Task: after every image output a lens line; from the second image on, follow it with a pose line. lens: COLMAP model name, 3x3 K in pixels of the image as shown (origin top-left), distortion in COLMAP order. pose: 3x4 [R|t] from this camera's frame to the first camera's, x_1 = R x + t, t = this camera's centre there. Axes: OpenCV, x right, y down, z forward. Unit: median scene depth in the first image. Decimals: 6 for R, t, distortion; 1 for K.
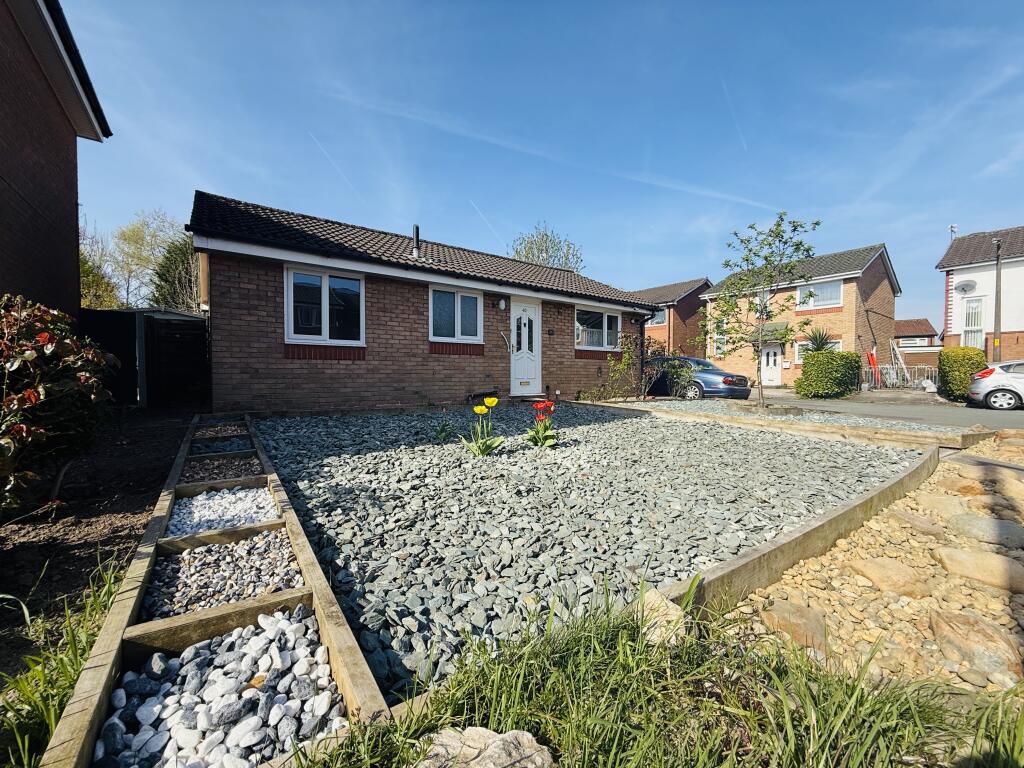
lens RADIAL K [[408.5, 0, 508.9], [0, 408.5, 384.3], [0, 0, 1]] dist [-0.001210, 0.000383]
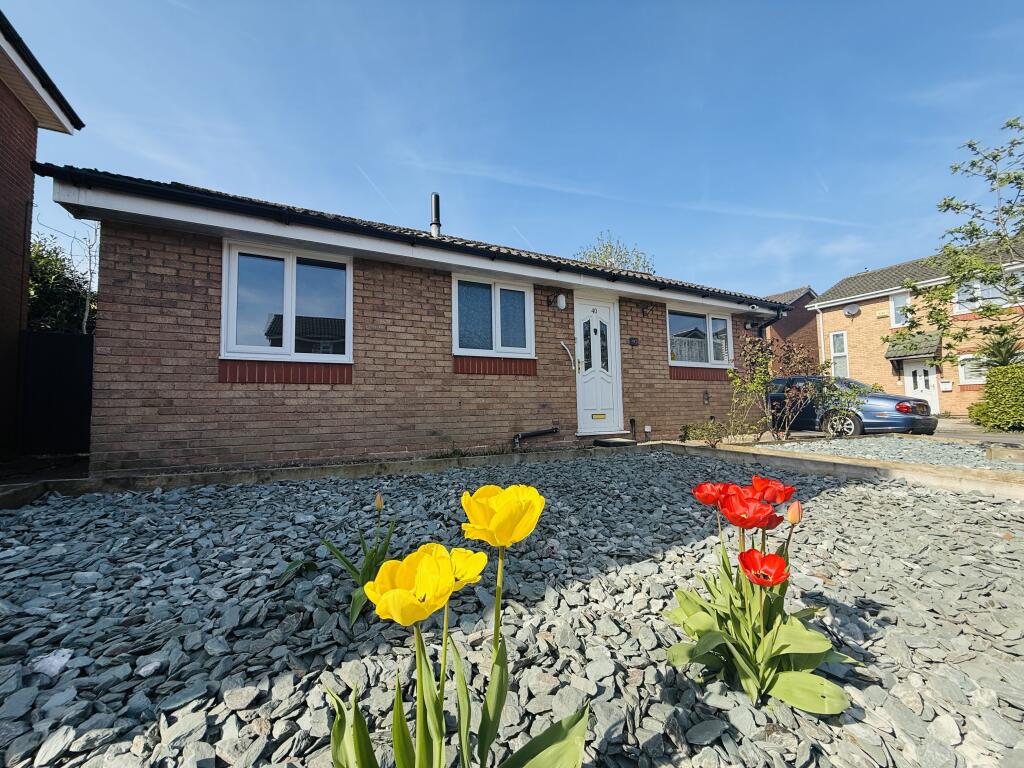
lens RADIAL K [[408.5, 0, 508.9], [0, 408.5, 384.3], [0, 0, 1]] dist [-0.001210, 0.000383]
pose [[0.988523, -0.029826, -0.148098, -0.007073], [0.016810, 0.995946, -0.088371, 0.002597], [0.150134, 0.084868, 0.985016, 0.346611]]
